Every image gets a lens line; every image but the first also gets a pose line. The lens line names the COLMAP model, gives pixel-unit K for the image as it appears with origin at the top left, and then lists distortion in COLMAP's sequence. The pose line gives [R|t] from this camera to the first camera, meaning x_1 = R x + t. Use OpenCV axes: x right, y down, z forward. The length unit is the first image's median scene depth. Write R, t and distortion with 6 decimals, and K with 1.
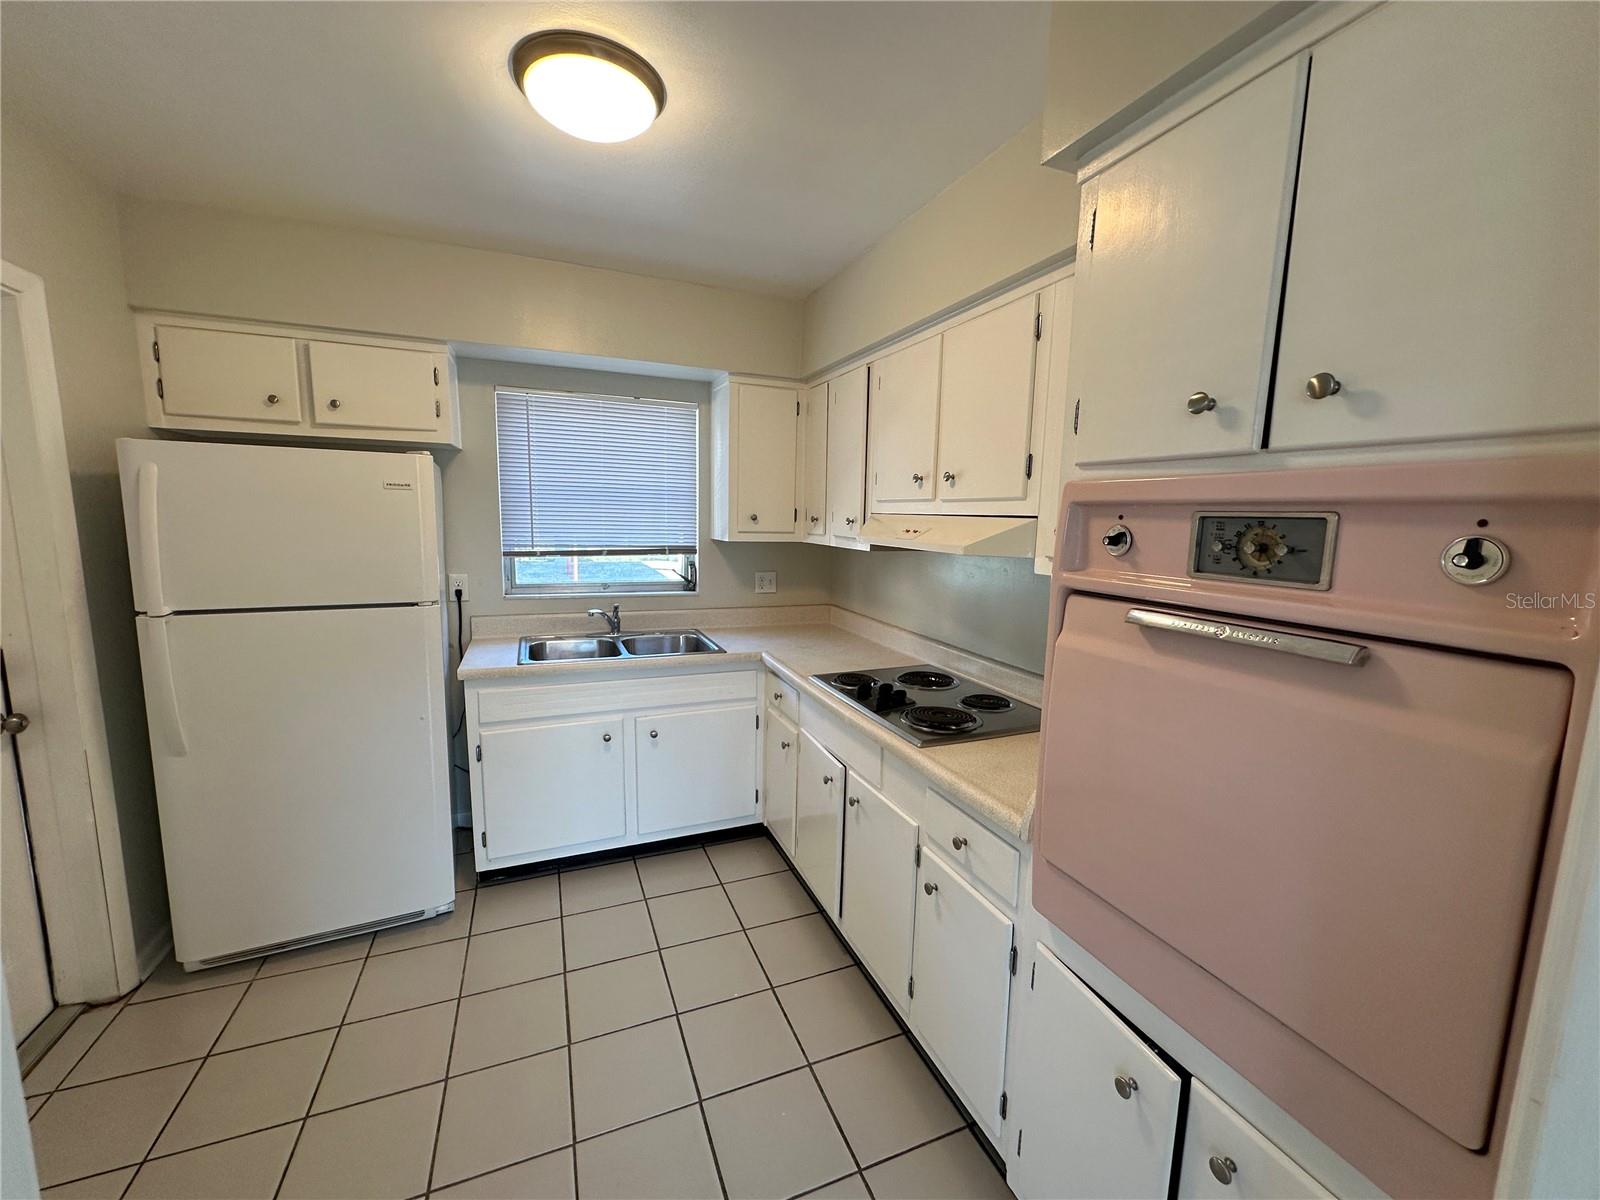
lens RADIAL K [[634.8, 0, 800.0], [0, 634.8, 600.0], [0, 0, 1]] dist [-0.002853, 0.000230]
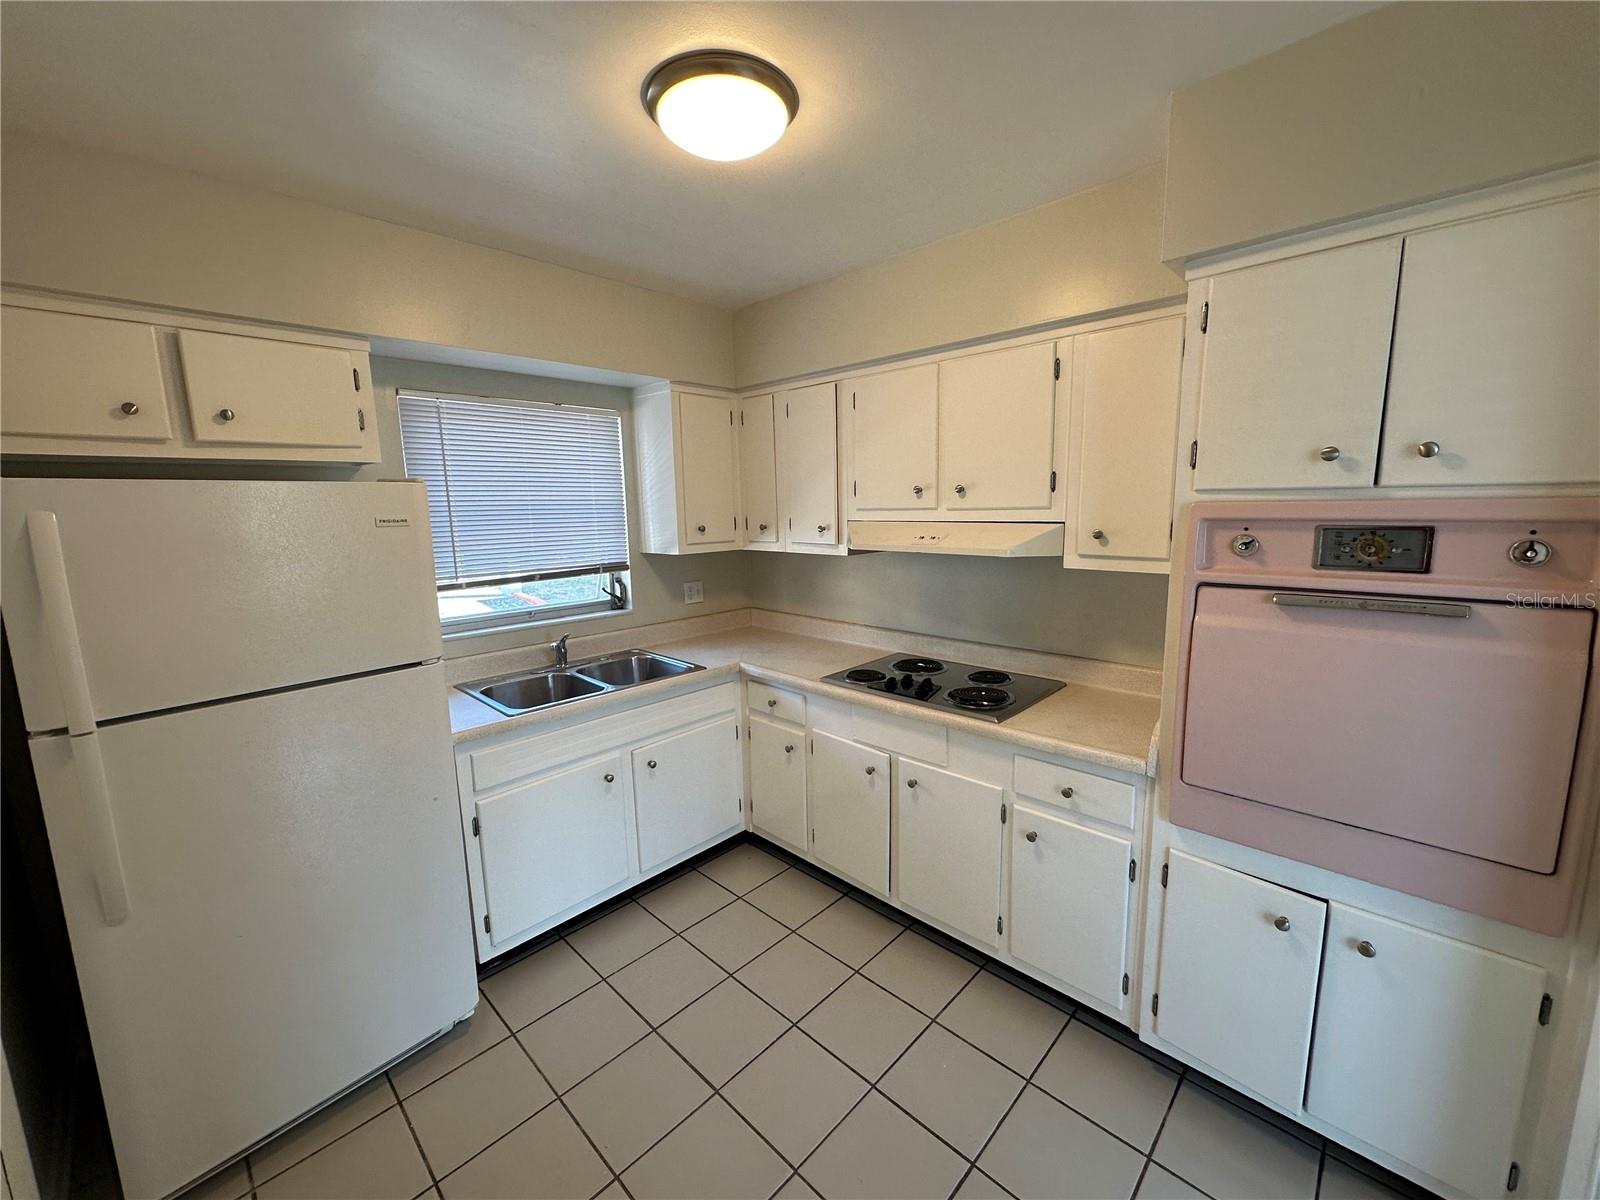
lens RADIAL K [[634.8, 0, 800.0], [0, 634.8, 600.0], [0, 0, 1]] dist [-0.002853, 0.000230]
pose [[0.915560, -0.102089, 0.389009, -0.404572], [0.095538, 0.994767, 0.036205, -0.050621], [-0.390670, 0.004017, 0.920522, 0.041002]]
